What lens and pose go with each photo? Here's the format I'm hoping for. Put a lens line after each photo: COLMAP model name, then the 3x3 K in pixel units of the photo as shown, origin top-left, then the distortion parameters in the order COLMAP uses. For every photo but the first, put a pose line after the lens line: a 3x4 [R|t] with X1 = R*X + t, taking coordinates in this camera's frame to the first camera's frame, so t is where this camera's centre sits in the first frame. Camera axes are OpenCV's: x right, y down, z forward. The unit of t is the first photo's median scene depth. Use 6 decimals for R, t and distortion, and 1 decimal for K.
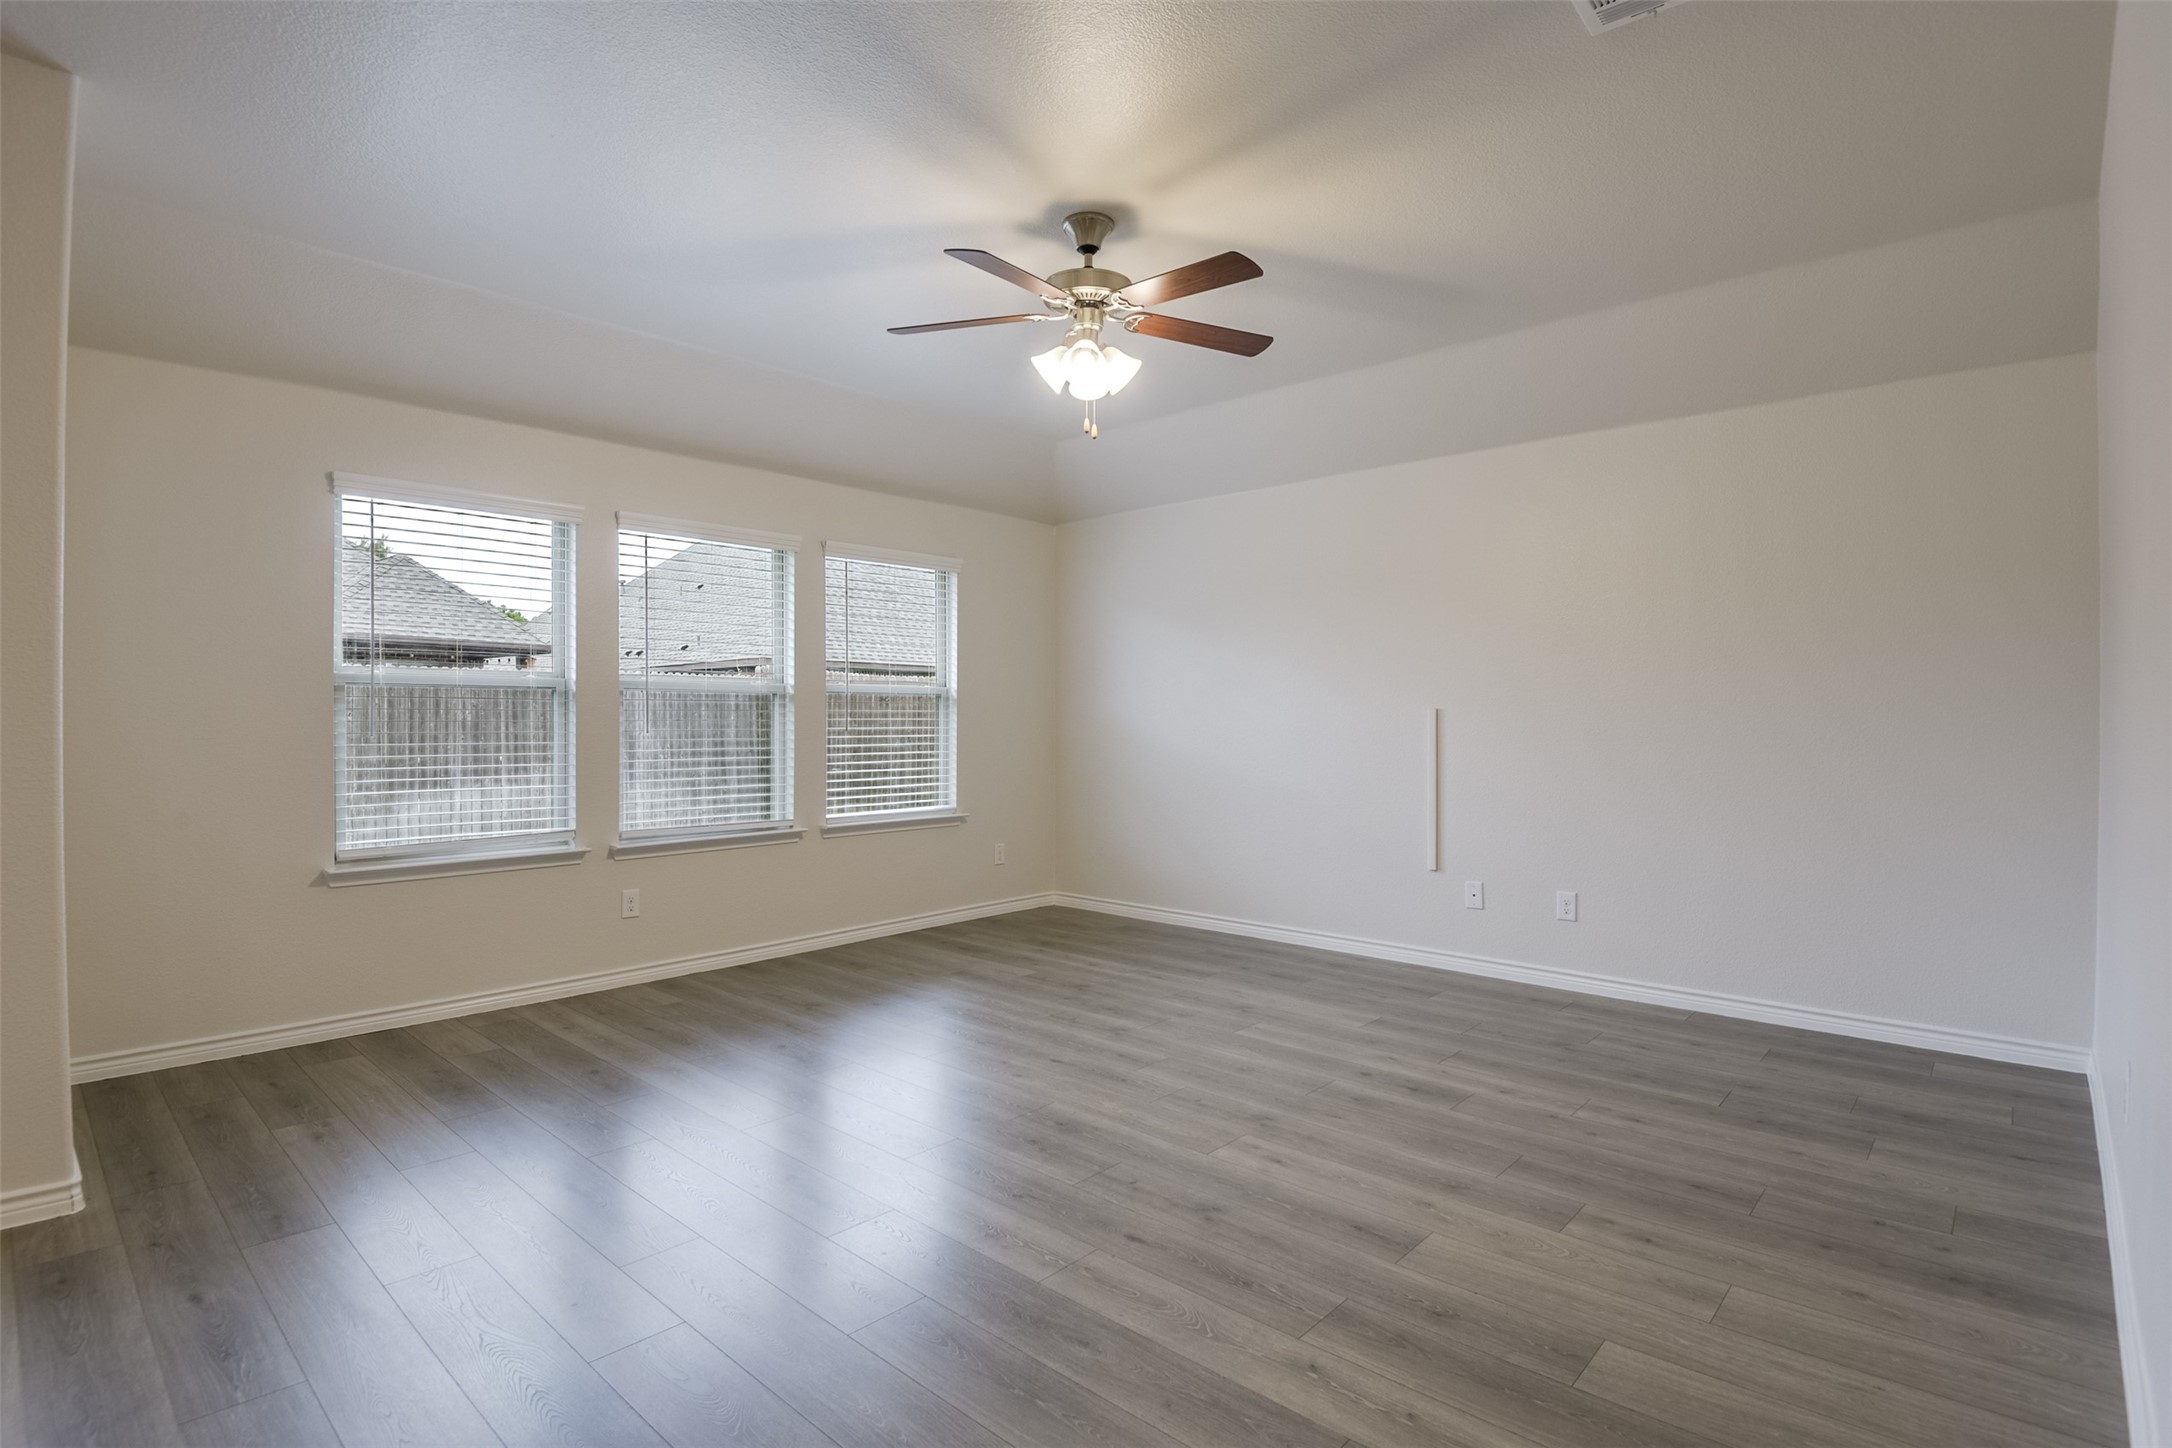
lens RADIAL K [[1058.6, 0, 1067.0], [0, 1058.6, 732.5], [0, 0, 1]] dist [-0.011134, -0.013811]
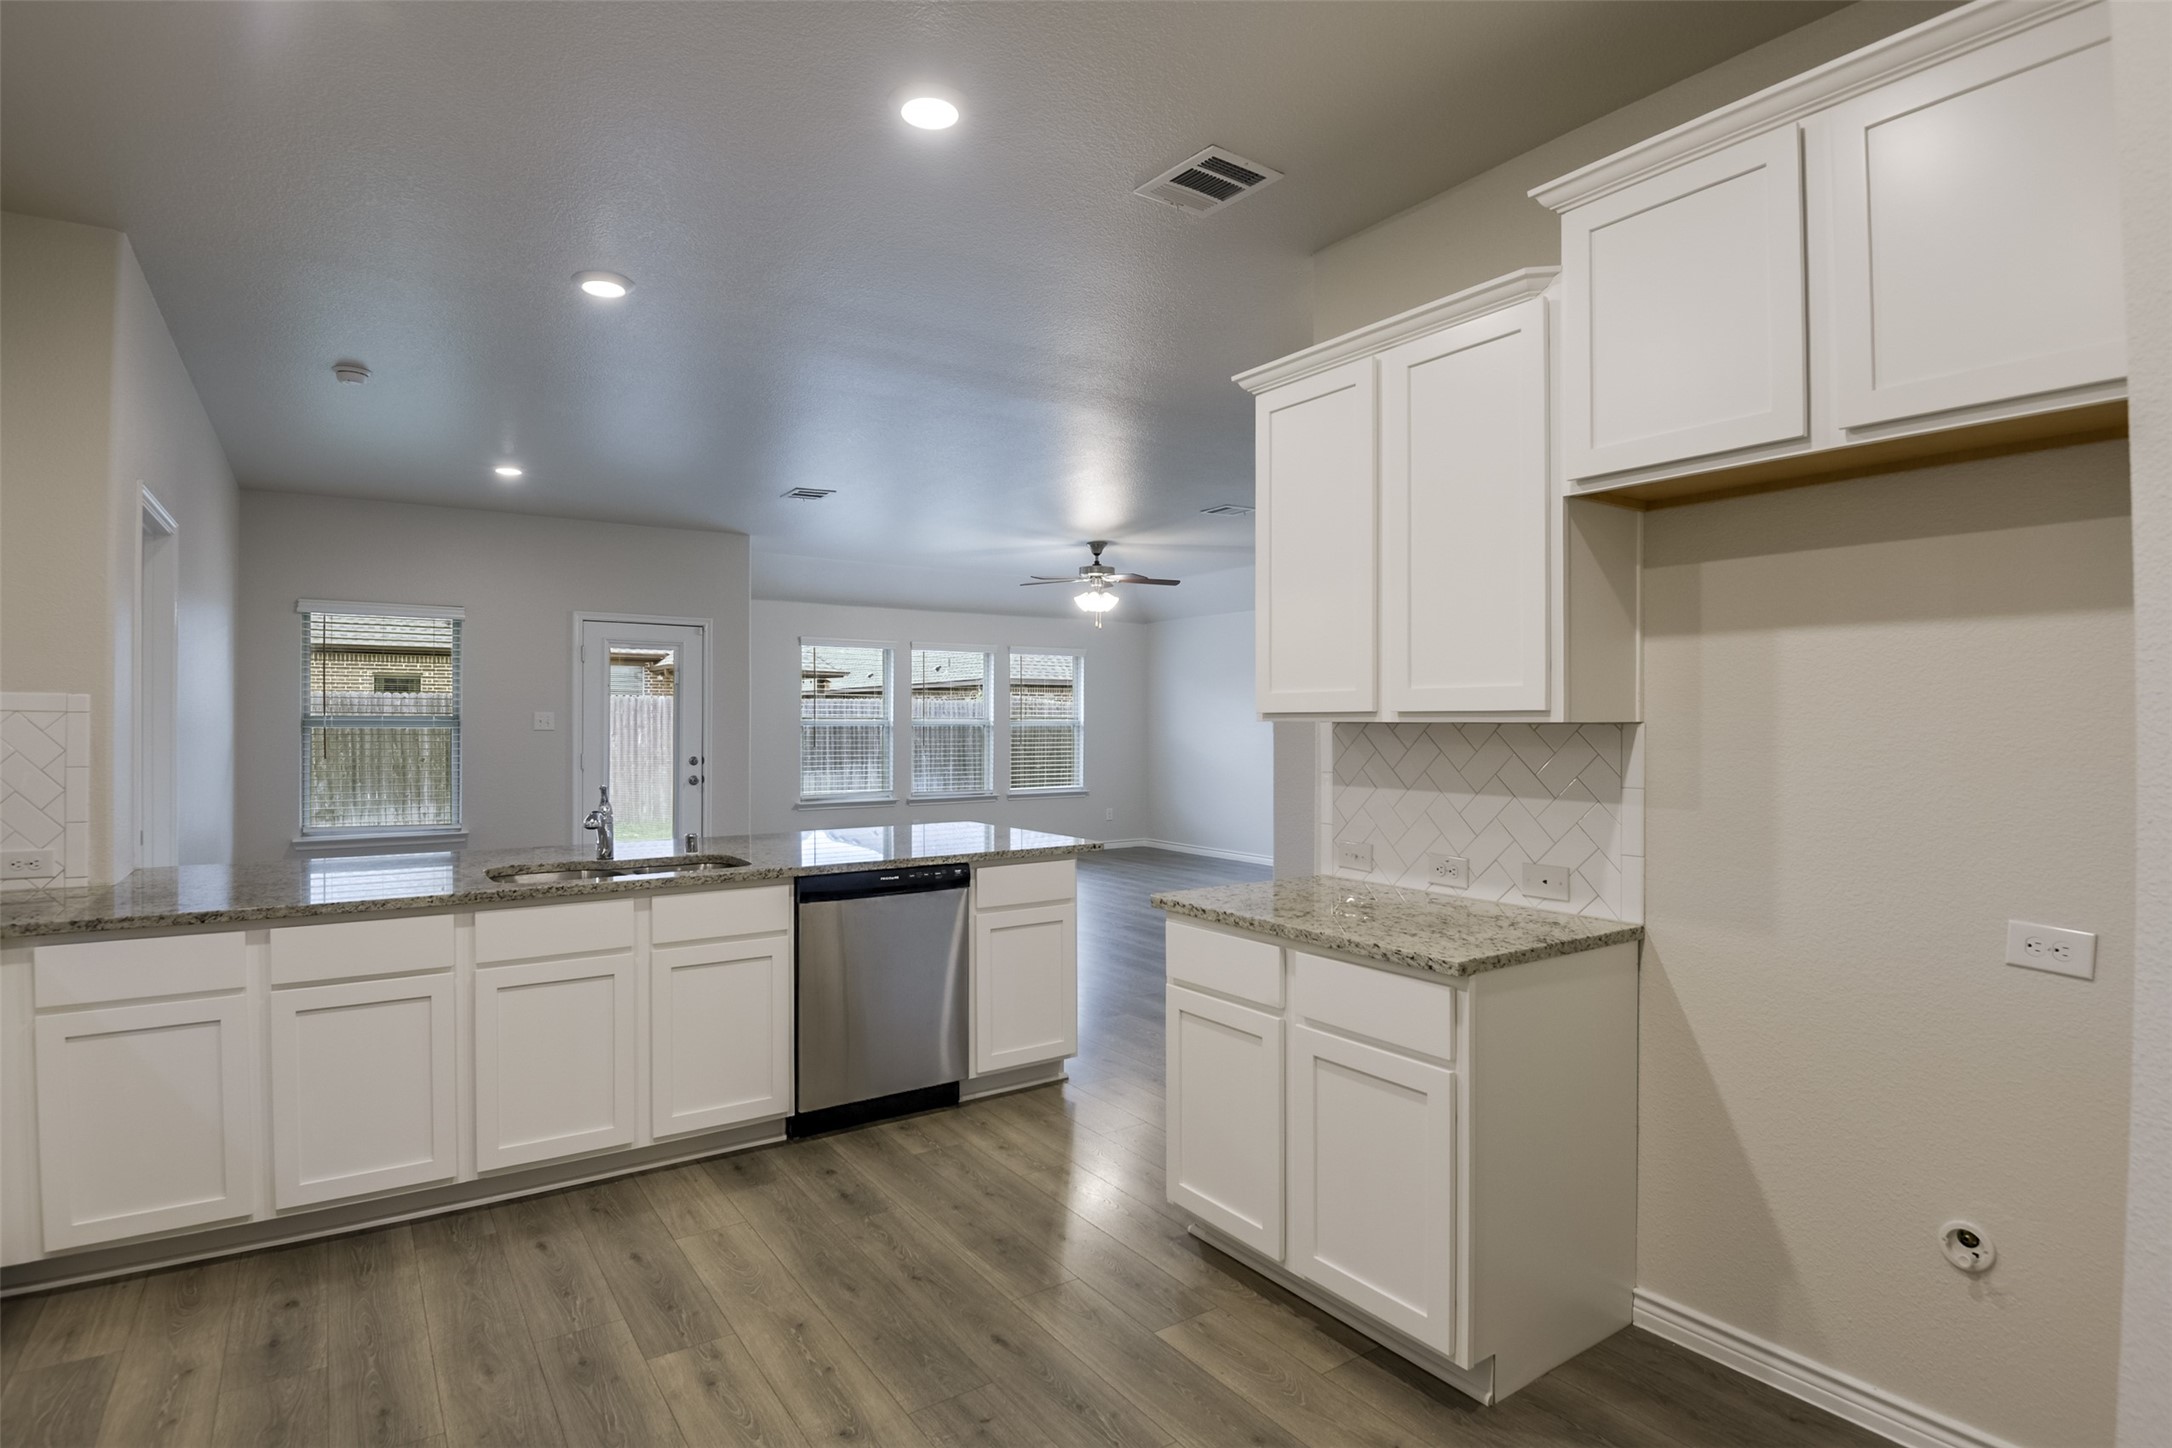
lens RADIAL K [[1088.9, 0, 1081.2], [0, 1088.9, 712.2], [0, 0, 1]] dist [-0.009514, -0.015314]
pose [[0.976240, -0.000218, -0.216692, 0.408965], [-0.004945, 0.999717, -0.023283, -0.019042], [0.216635, 0.023801, 0.975962, -1.136595]]
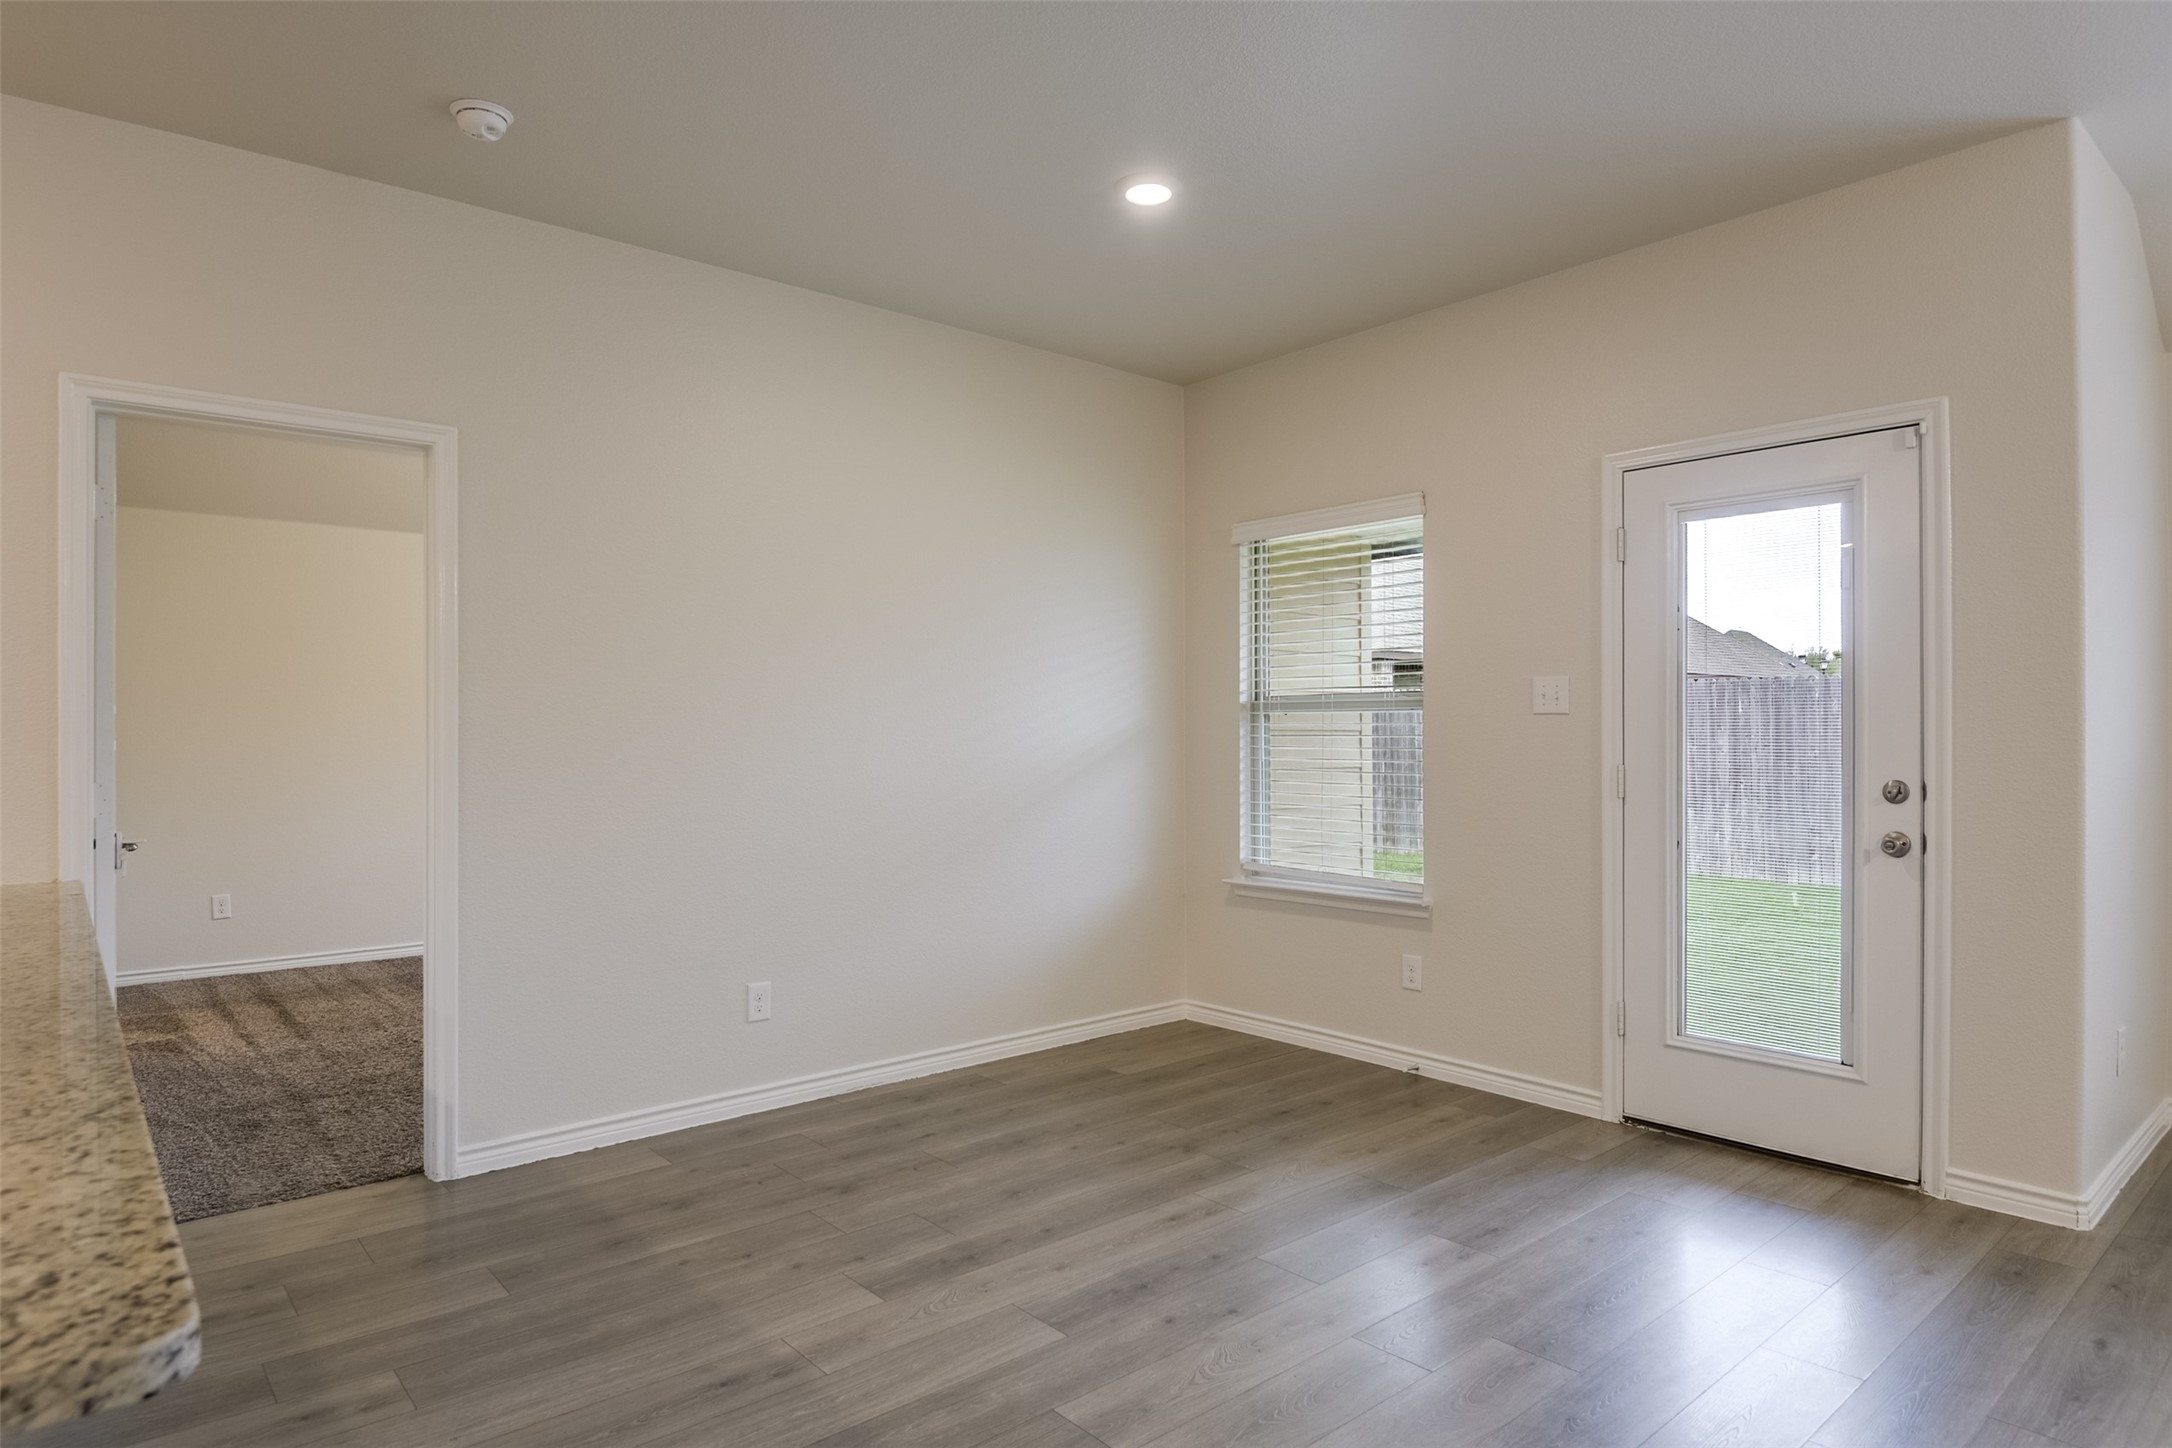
lens RADIAL K [[1243.2, 0, 1080.8], [0, 1243.2, 734.0], [0, 0, 1]] dist [-0.001824, -0.001031]
pose [[-0.110626, -0.002215, -0.993860, 0.199373], [-0.012406, 0.999923, -0.000848, -0.005815], [0.993785, 0.012236, -0.110645, 0.079373]]
